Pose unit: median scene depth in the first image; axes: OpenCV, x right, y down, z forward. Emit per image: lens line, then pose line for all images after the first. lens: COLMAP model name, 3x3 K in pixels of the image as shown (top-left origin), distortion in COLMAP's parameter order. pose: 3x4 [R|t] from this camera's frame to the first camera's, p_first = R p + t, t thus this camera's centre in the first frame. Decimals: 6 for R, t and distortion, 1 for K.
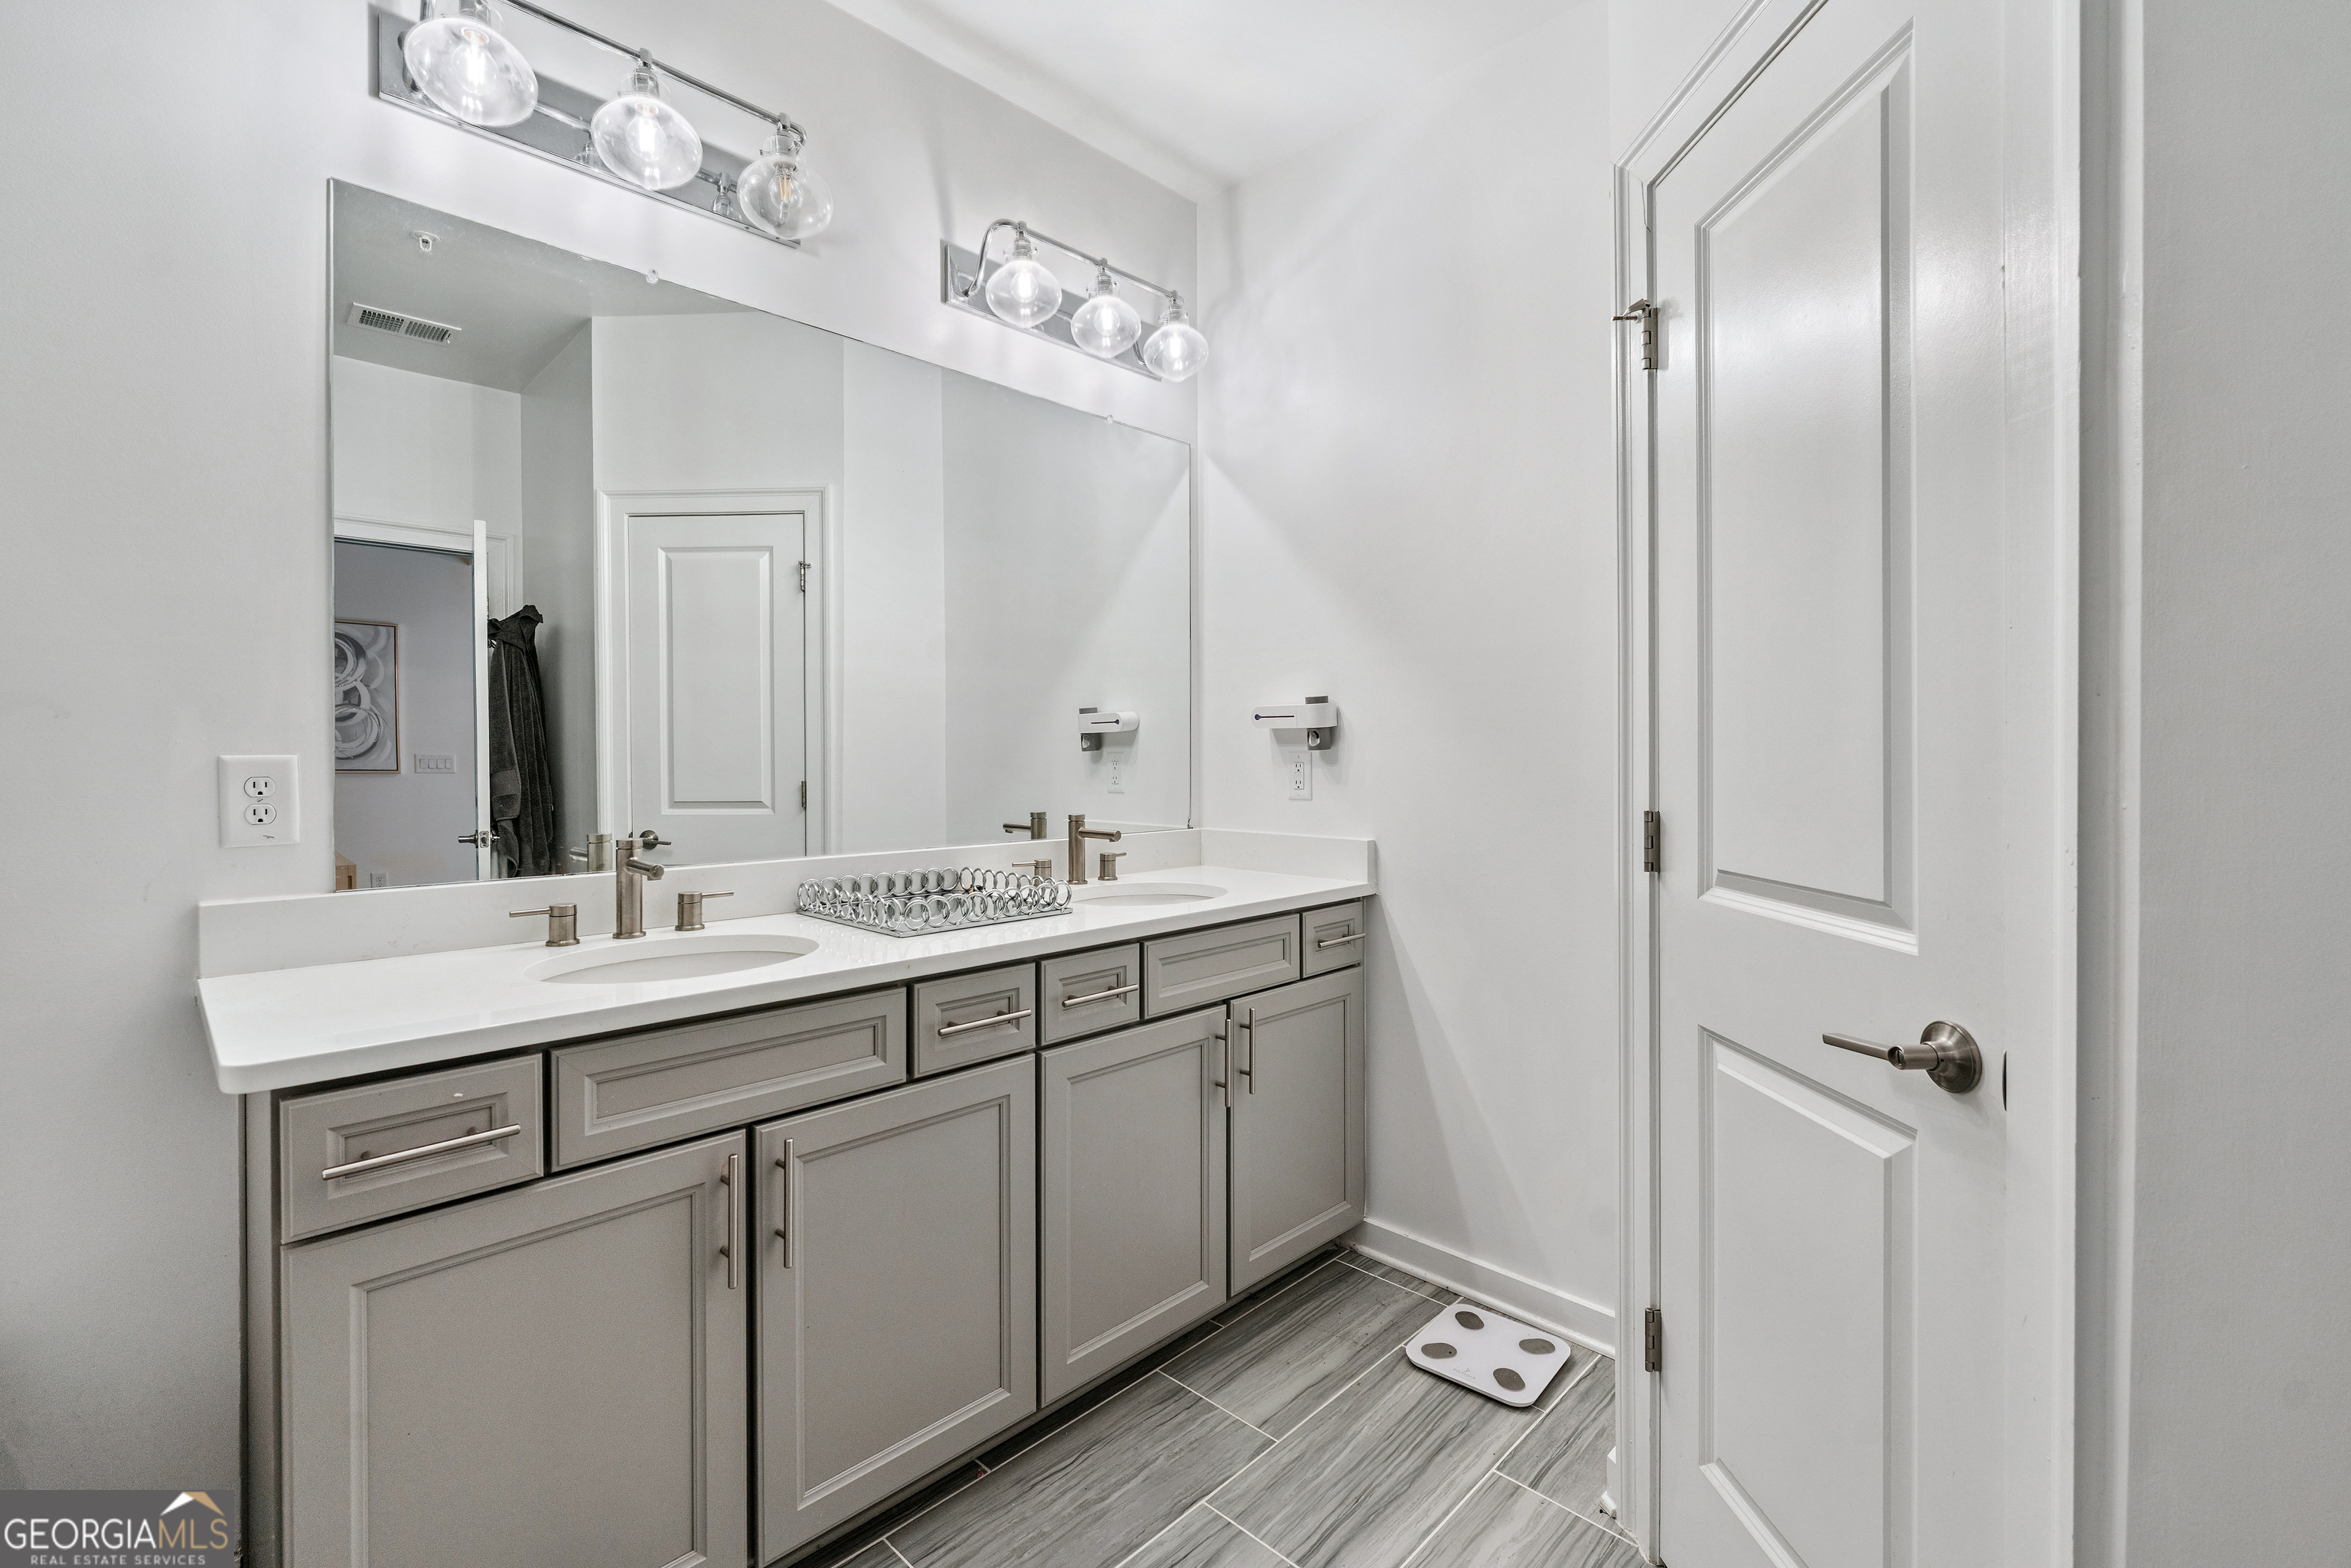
lens RADIAL K [[1019.7, 0, 1173.0], [0, 1019.7, 766.2], [0, 0, 1]] dist [-0.002839, -0.000251]
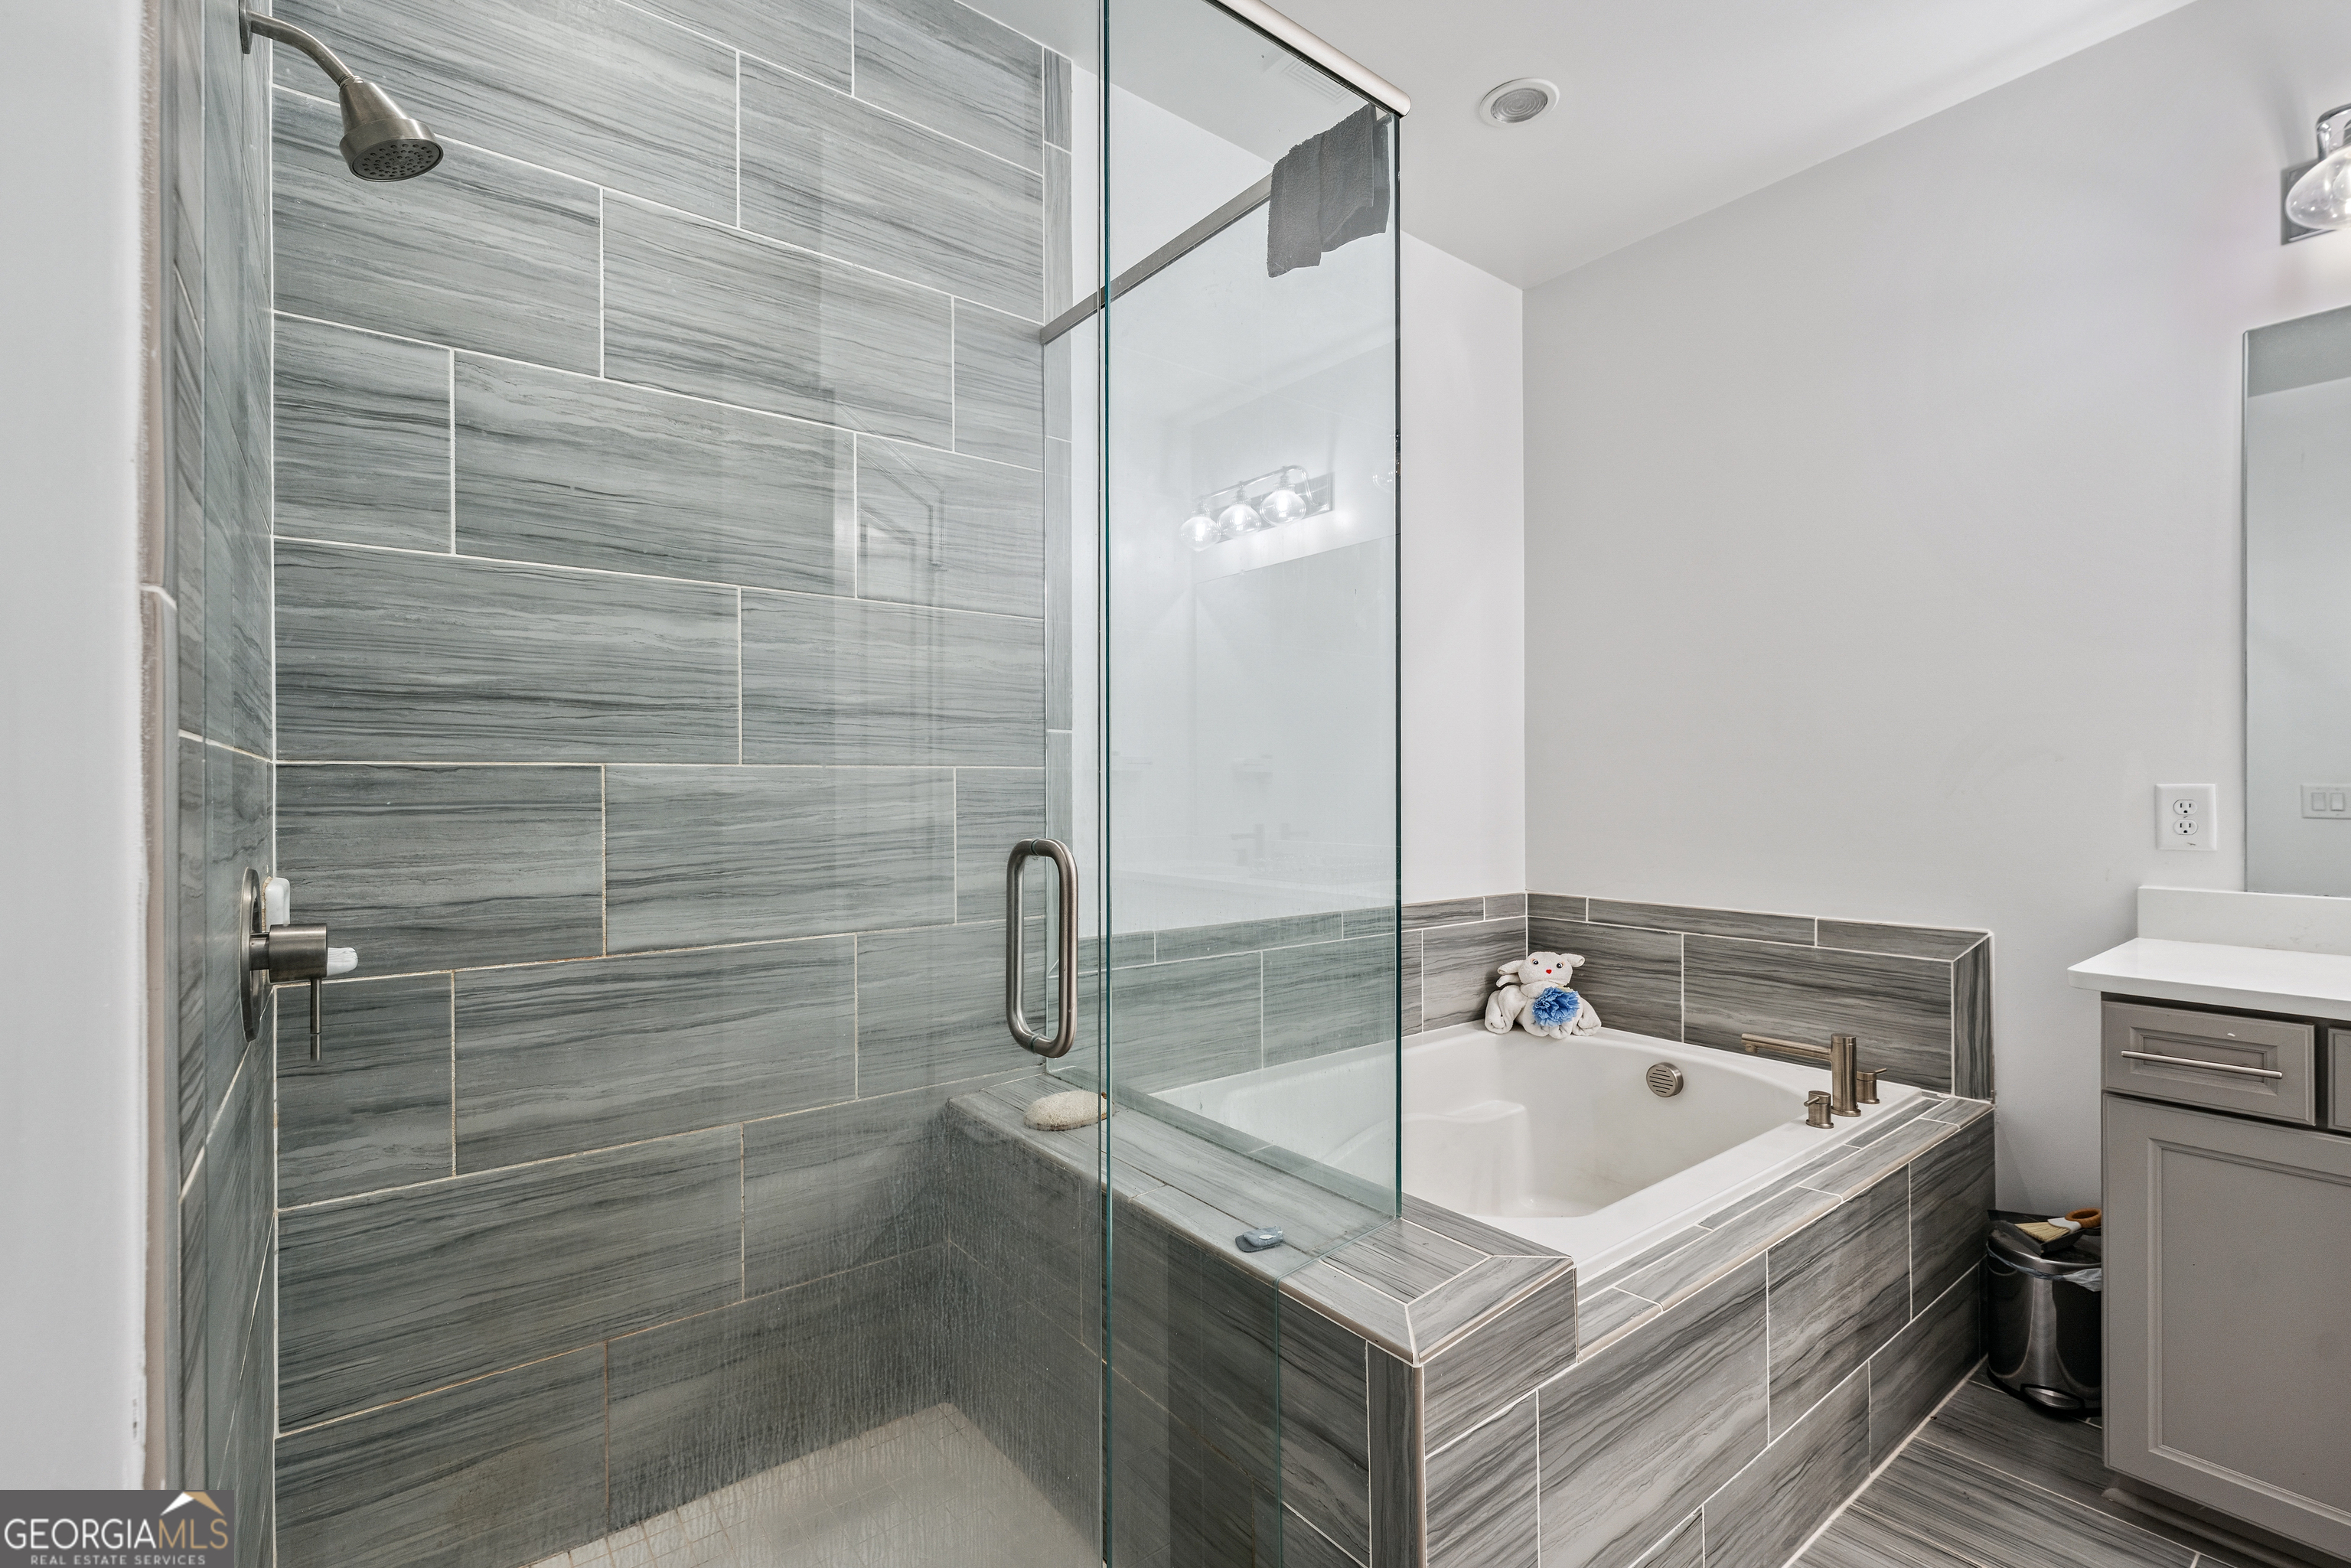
lens RADIAL K [[1019.7, 0, 1171.1], [0, 1019.7, 786.0], [0, 0, 1]] dist [-0.002839, -0.000251]
pose [[-0.125723, -0.000424, -0.992065, 0.637106], [-0.004762, 0.999989, 0.000176, -0.001916], [0.992054, 0.004746, -0.125723, -0.182552]]
